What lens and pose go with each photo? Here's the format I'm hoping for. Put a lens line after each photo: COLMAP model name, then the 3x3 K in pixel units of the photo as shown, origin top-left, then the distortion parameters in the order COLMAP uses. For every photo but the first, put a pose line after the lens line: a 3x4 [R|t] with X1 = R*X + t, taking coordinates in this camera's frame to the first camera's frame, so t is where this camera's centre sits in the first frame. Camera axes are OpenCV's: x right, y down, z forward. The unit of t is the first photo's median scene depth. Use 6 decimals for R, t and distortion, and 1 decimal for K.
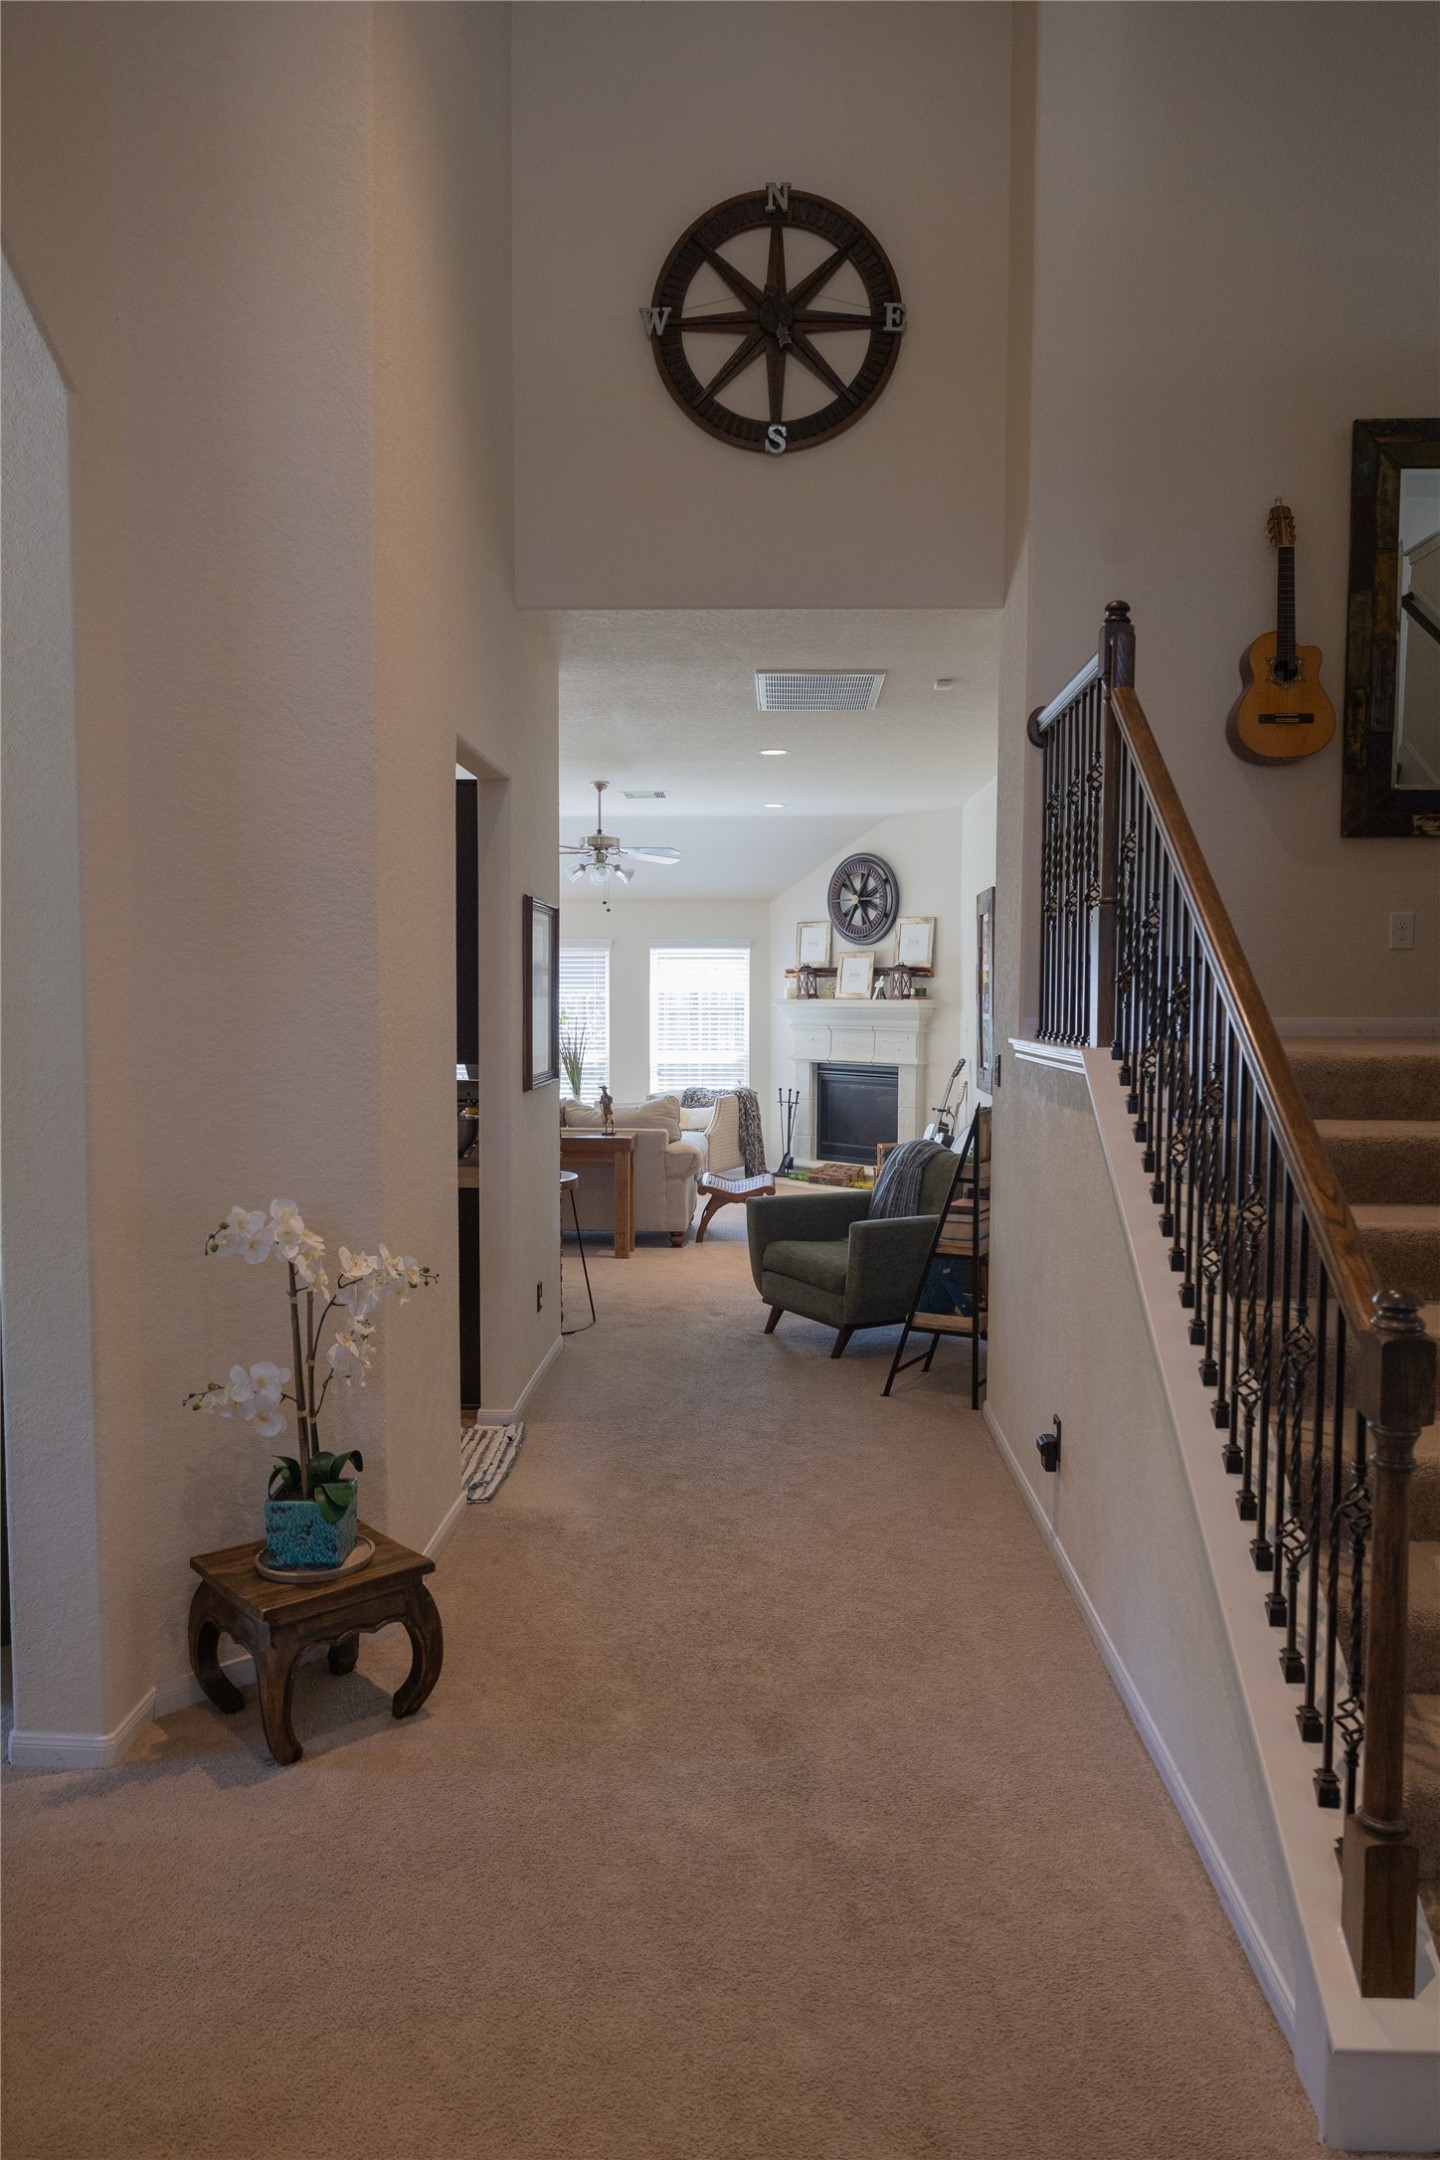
lens RADIAL K [[1454.7, 0, 740.1], [0, 1454.7, 1083.2], [0, 0, 1]] dist [-0.001443, -0.000387]
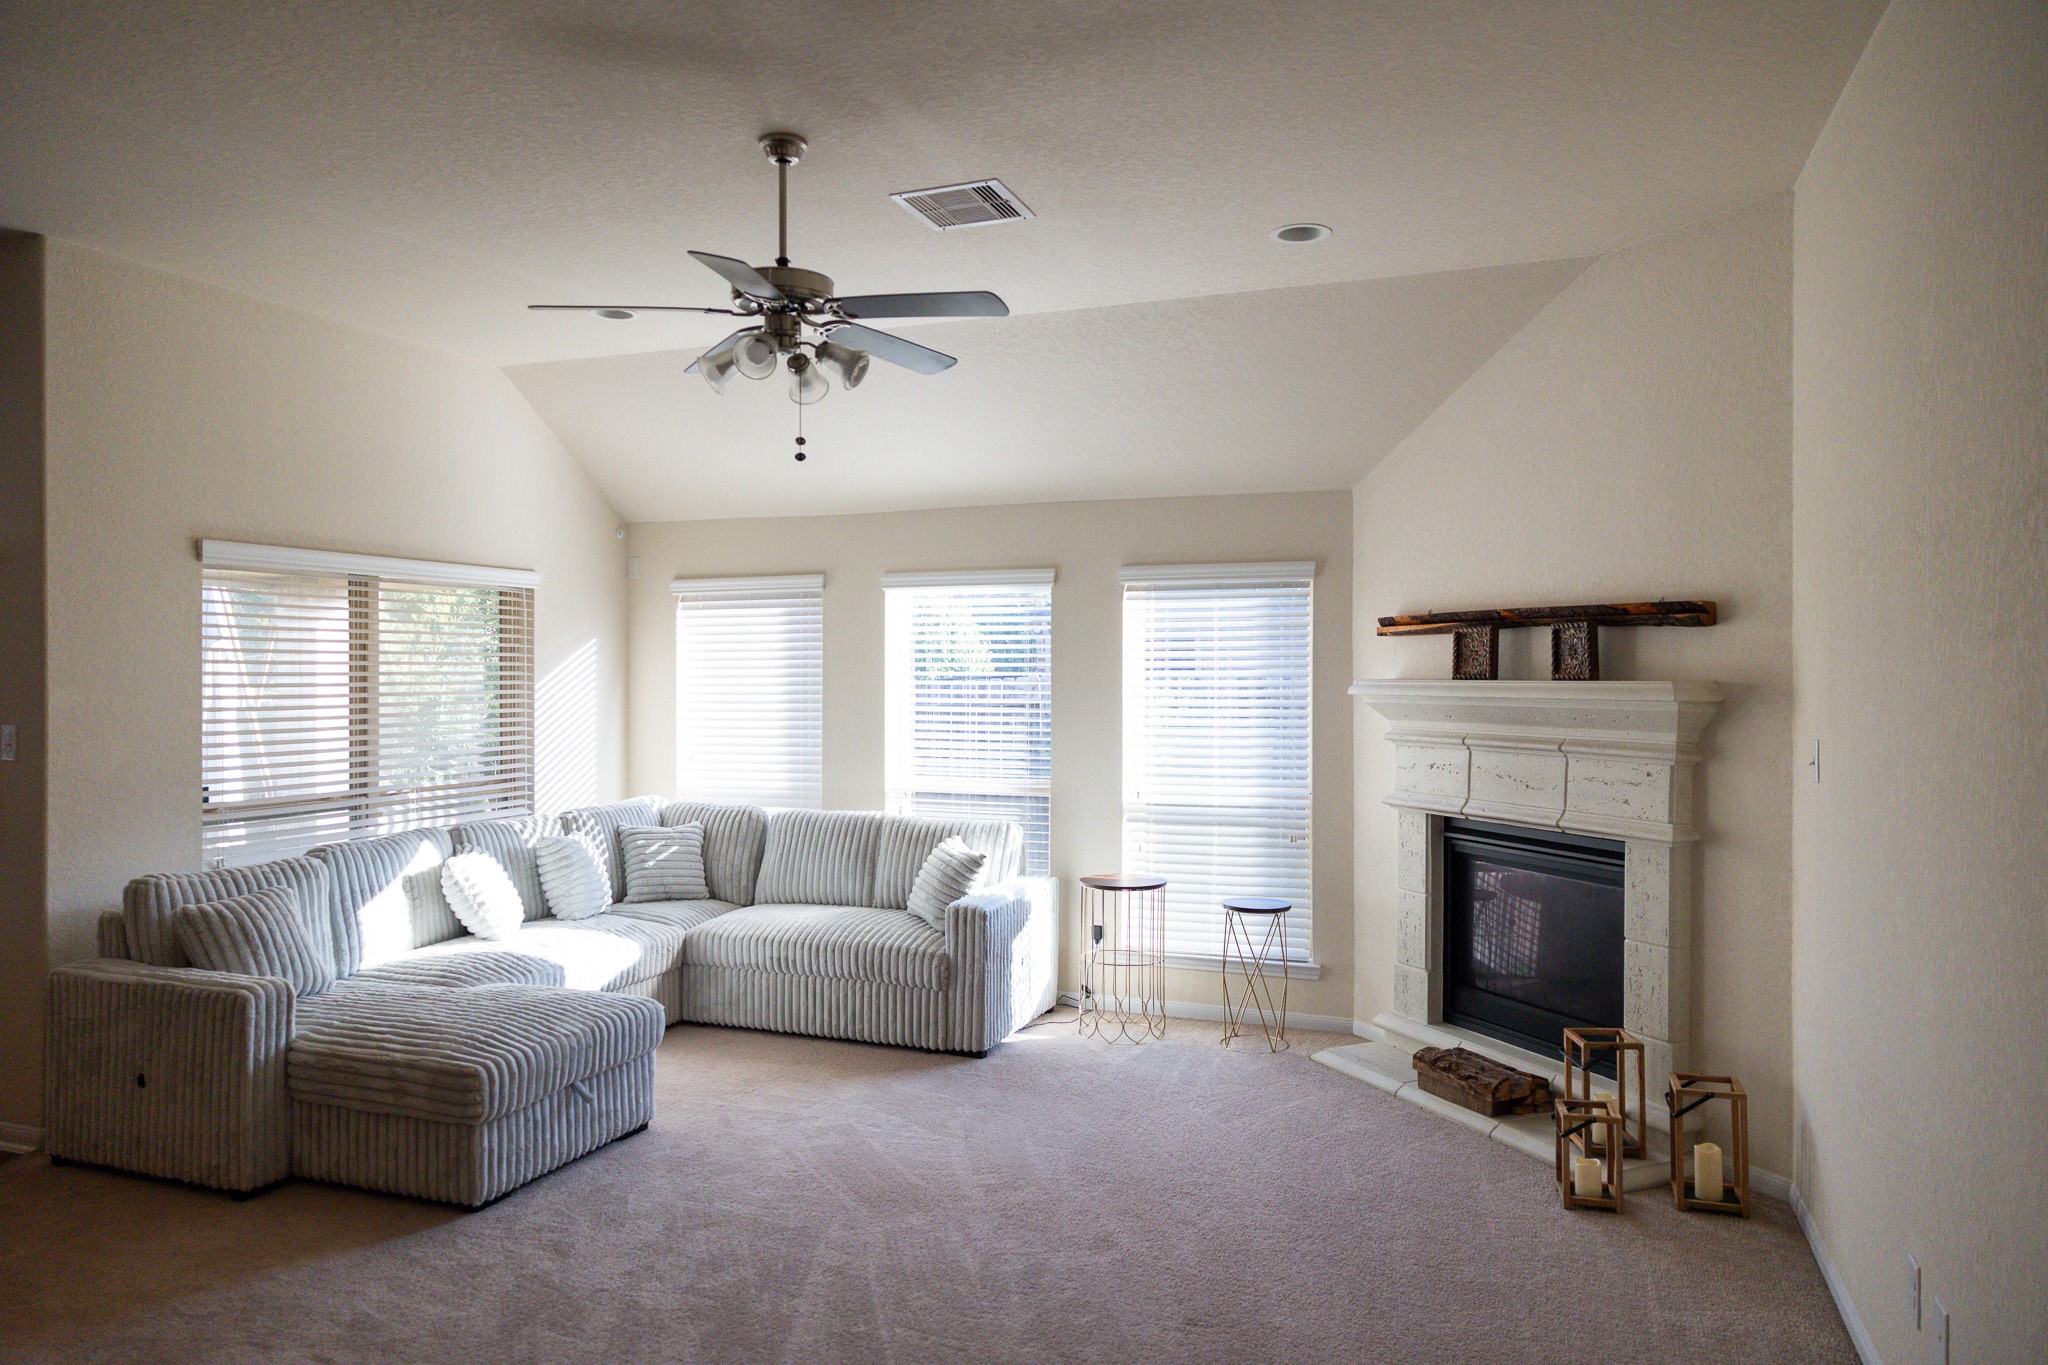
lens RADIAL K [[1379.3, 0, 1010.8], [0, 1379.3, 682.6], [0, 0, 1]] dist [-0.001443, -0.000387]
pose [[0.941313, 0.001370, -0.337532, 0.231044], [-0.020709, 0.998342, -0.053700, -0.095910], [0.336899, 0.057539, 0.939781, 1.698366]]
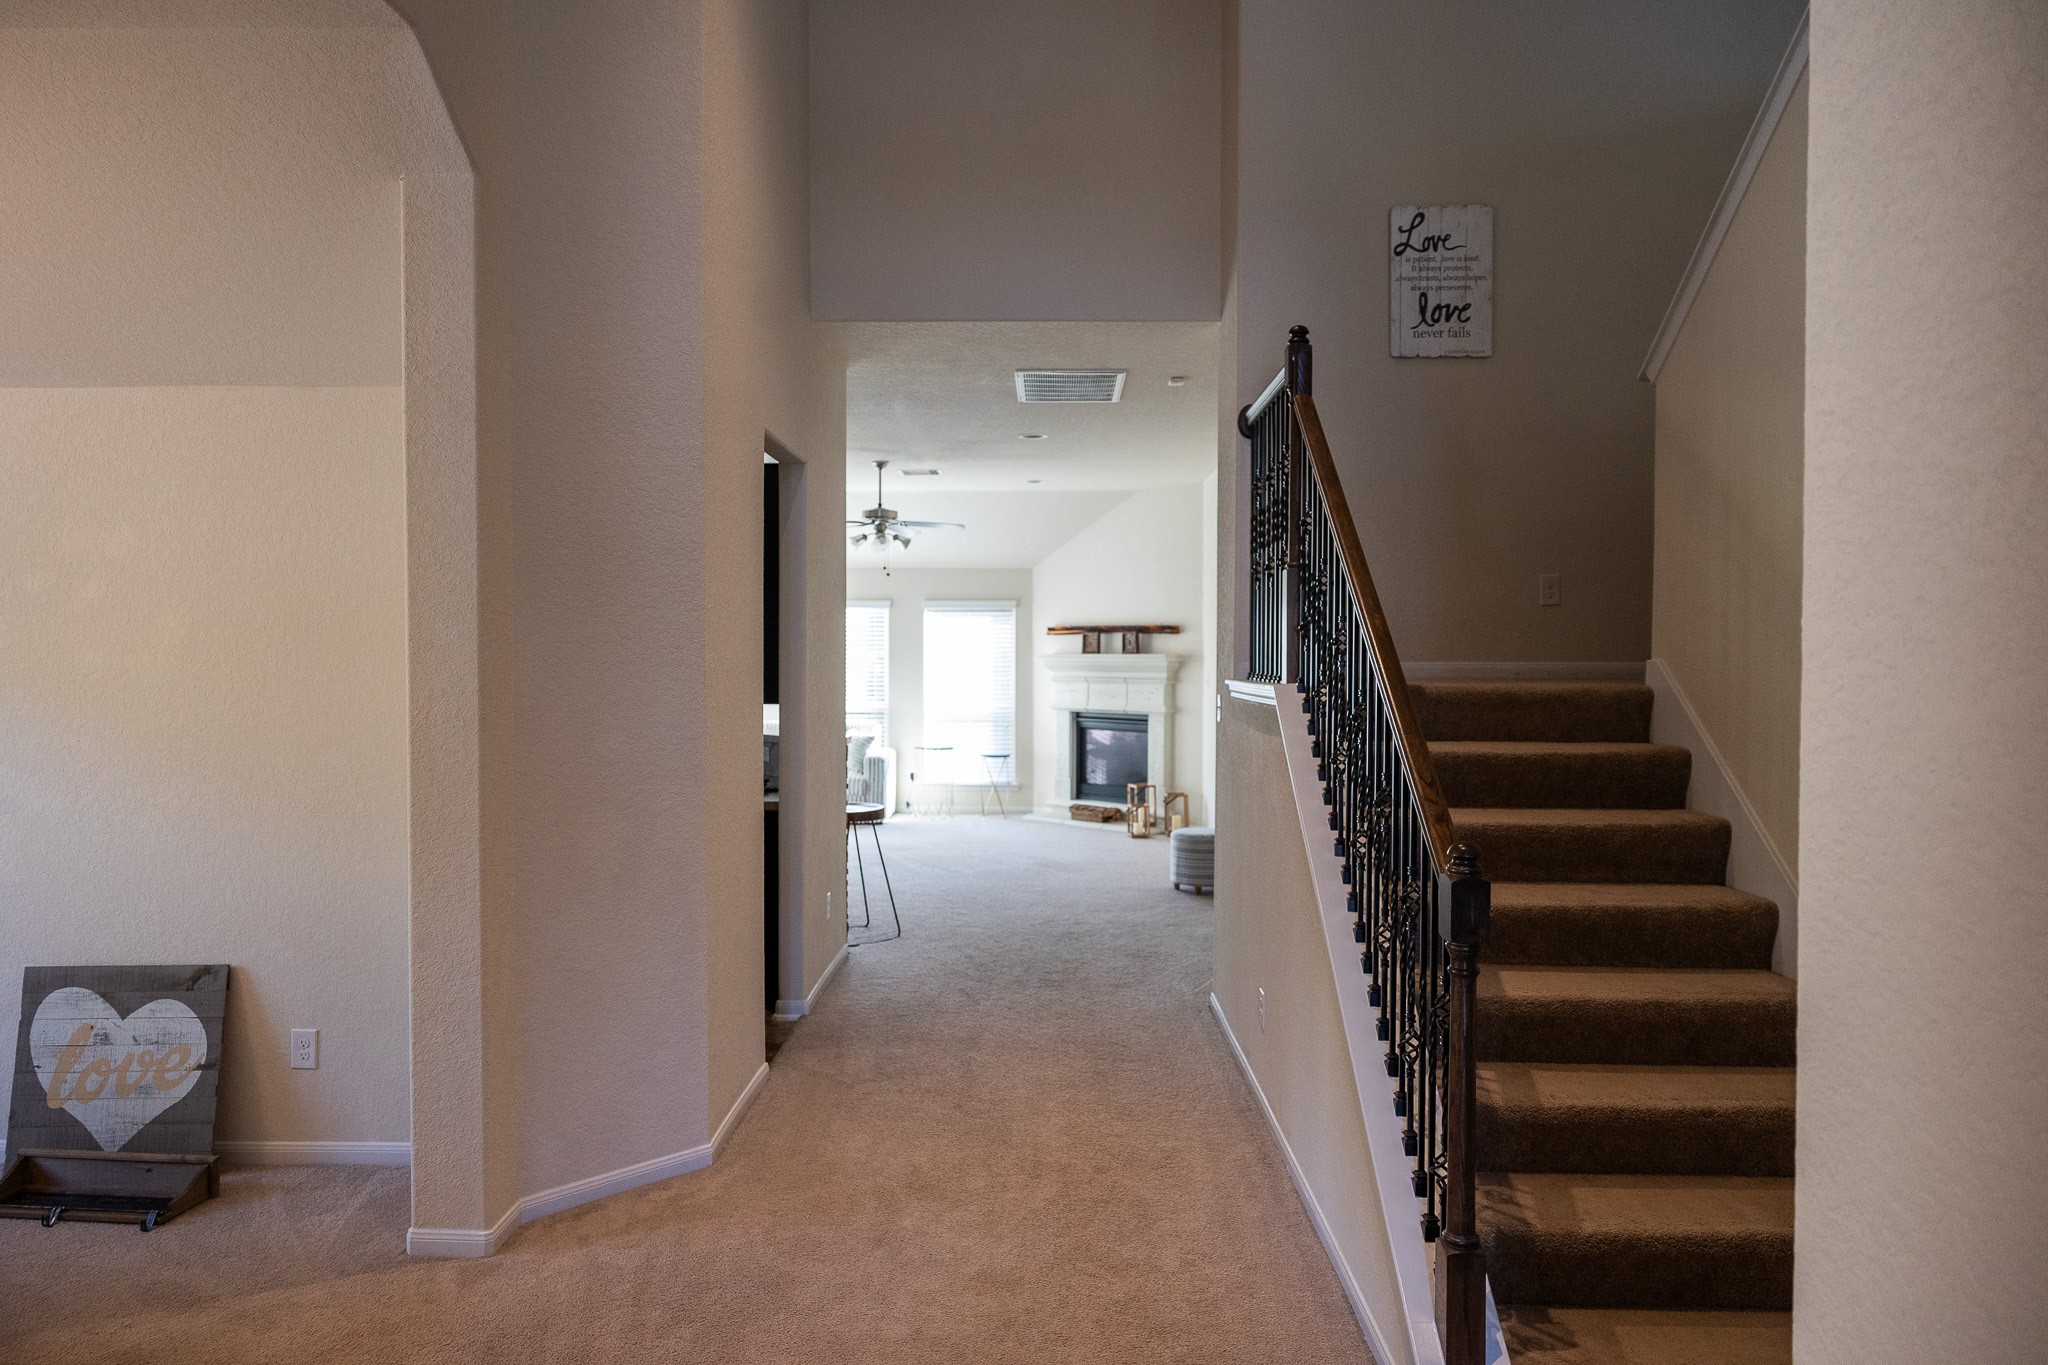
lens RADIAL K [[1379.3, 0, 1013.4], [0, 1379.3, 682.8], [0, 0, 1]] dist [-0.001443, -0.000387]
pose [[0.999997, -0.001374, 0.002027, 0.011368], [0.001455, 0.999165, -0.040839, 0.021977], [-0.001969, 0.040842, 0.999164, -0.164590]]
